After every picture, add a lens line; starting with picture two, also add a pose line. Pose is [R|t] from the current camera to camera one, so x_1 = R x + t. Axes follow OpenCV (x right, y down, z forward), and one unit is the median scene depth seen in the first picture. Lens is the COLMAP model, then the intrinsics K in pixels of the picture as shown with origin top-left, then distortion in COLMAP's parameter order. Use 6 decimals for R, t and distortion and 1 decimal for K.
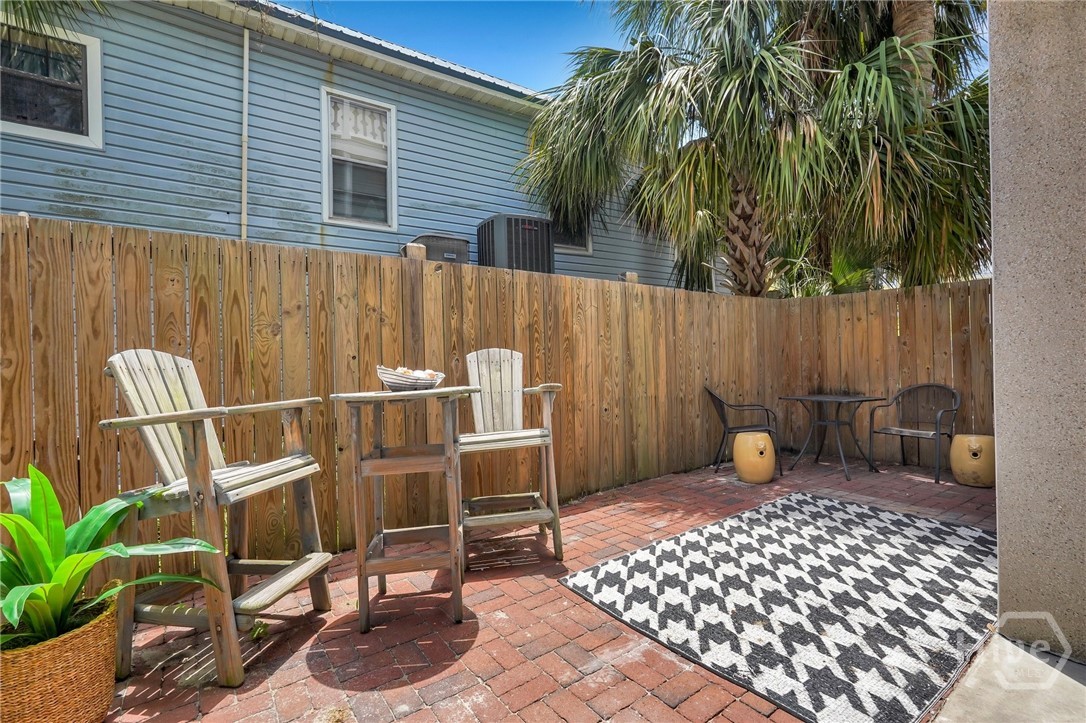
lens RADIAL K [[486.6, 0, 543.0], [0, 486.6, 361.5], [0, 0, 1]] dist [-0.000670, 0.000305]
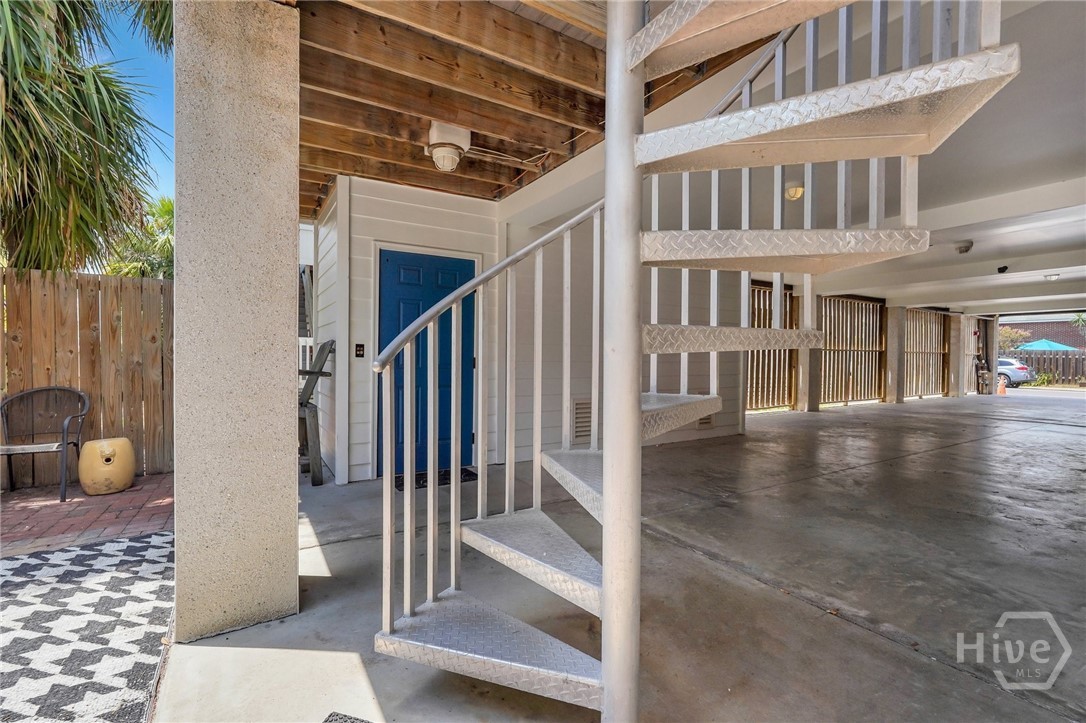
lens RADIAL K [[483.6, 0, 545.8], [0, 483.6, 359.6], [0, 0, 1]] dist [-0.020366, 0.009302]
pose [[0.060874, 0.007716, 0.998116, 0.019685], [-0.003936, 0.999964, -0.007490, 0.001026], [-0.998138, -0.003473, 0.060902, 0.131807]]
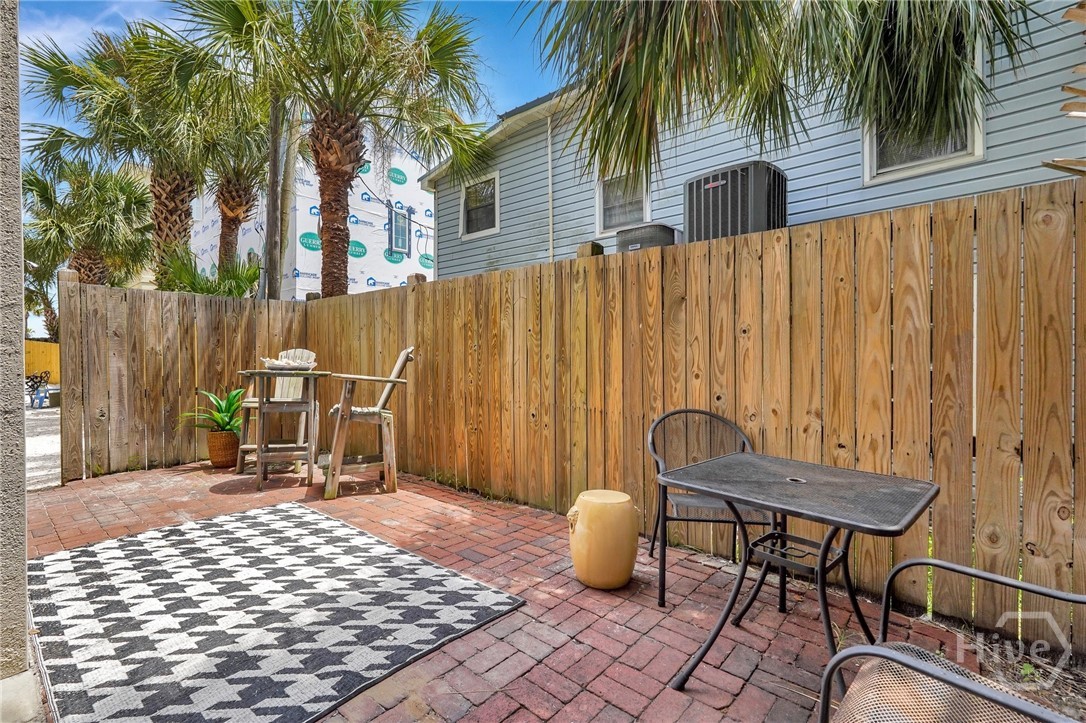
lens RADIAL K [[483.6, 0, 545.8], [0, 483.6, 359.6], [0, 0, 1]] dist [-0.020366, 0.009302]
pose [[0.246031, 0.029646, -0.968808, 1.369127], [-0.007112, 0.999560, 0.028781, -0.035133], [0.969236, -0.000191, 0.246134, 1.147673]]
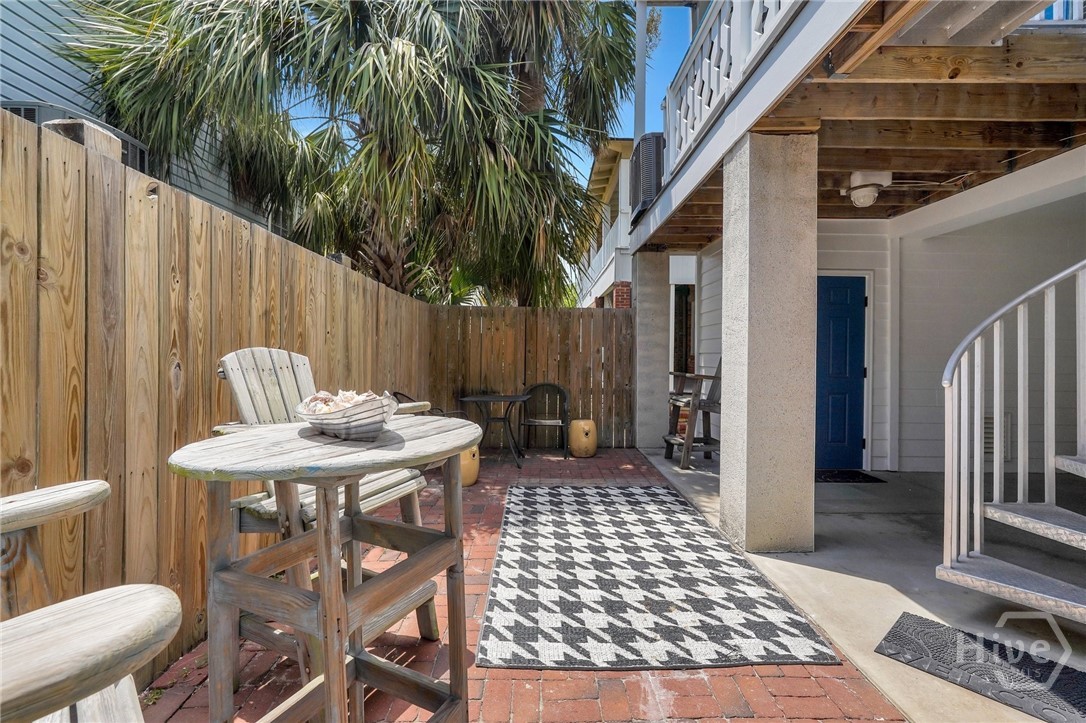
lens RADIAL K [[489.4, 0, 540.6], [0, 489.4, 348.6], [0, 0, 1]] dist [-0.018755, 0.009347]
pose [[0.577443, 0.032501, 0.815784, -0.442031], [-0.017311, 0.999470, -0.027566, -0.016333], [-0.816248, 0.001796, 0.577699, 0.398199]]
